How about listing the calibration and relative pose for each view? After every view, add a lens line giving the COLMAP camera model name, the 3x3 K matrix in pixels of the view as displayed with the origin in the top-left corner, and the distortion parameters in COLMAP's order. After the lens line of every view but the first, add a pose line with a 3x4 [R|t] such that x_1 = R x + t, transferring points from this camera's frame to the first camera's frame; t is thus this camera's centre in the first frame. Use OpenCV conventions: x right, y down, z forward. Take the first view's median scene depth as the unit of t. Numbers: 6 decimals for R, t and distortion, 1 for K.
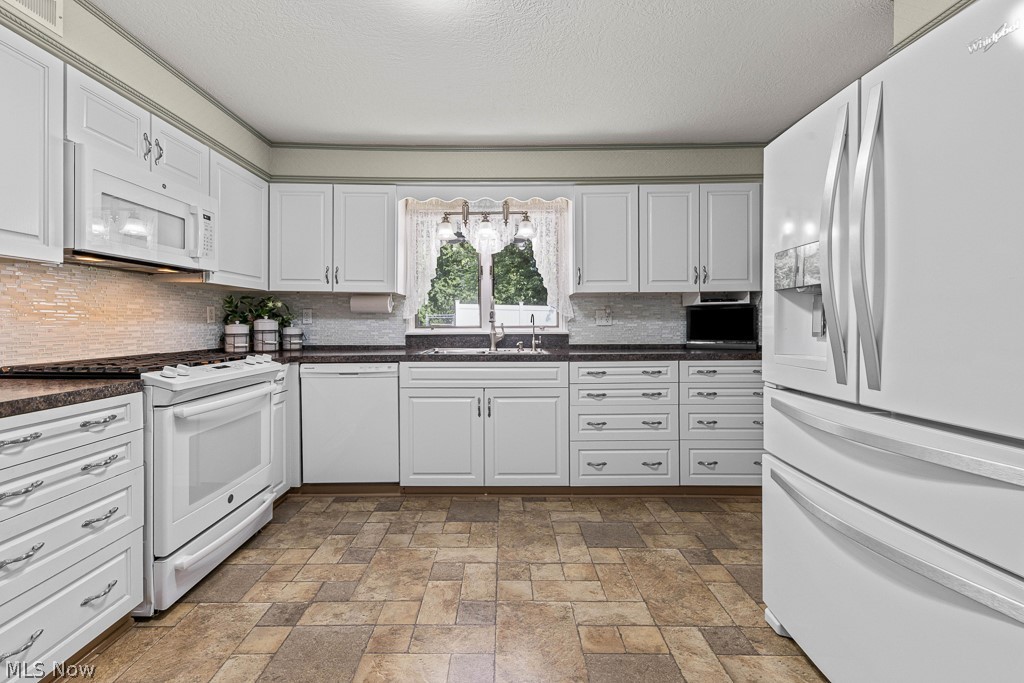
lens RADIAL K [[427.7, 0, 508.0], [0, 427.7, 321.3], [0, 0, 1]] dist [-0.000534, -0.000058]
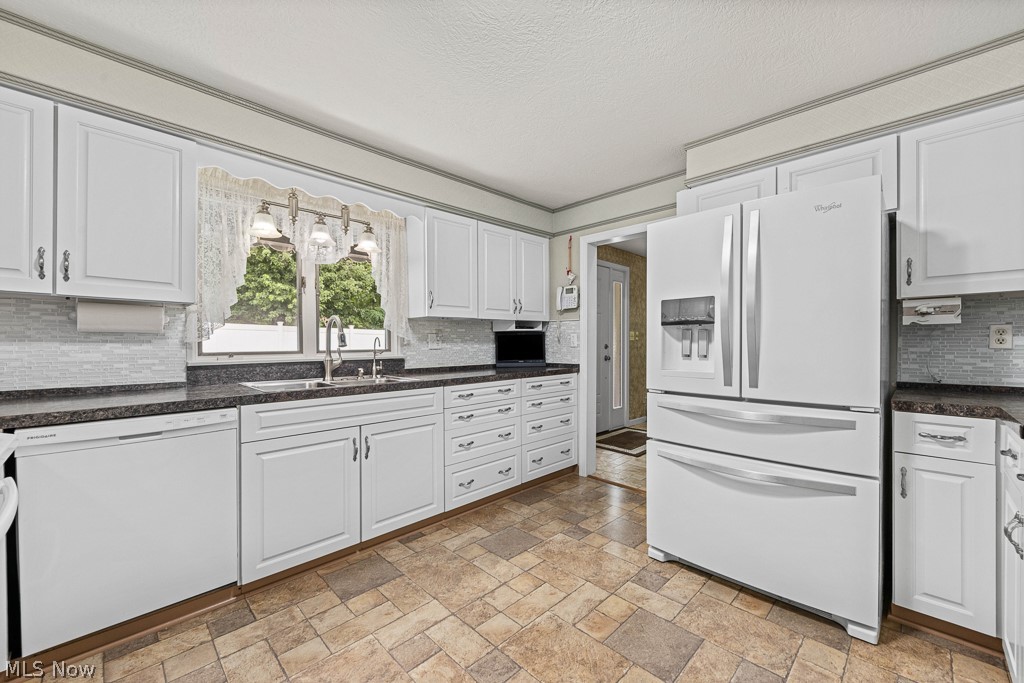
lens RADIAL K [[403.3, 0, 512.0], [0, 403.3, 341.5], [0, 0, 1]] dist [-0.001157, -0.000200]
pose [[0.701161, 0.001802, 0.713001, -0.406726], [-0.002641, 0.999997, 0.000070, -0.009988], [-0.712999, -0.001932, 0.701163, 0.230687]]
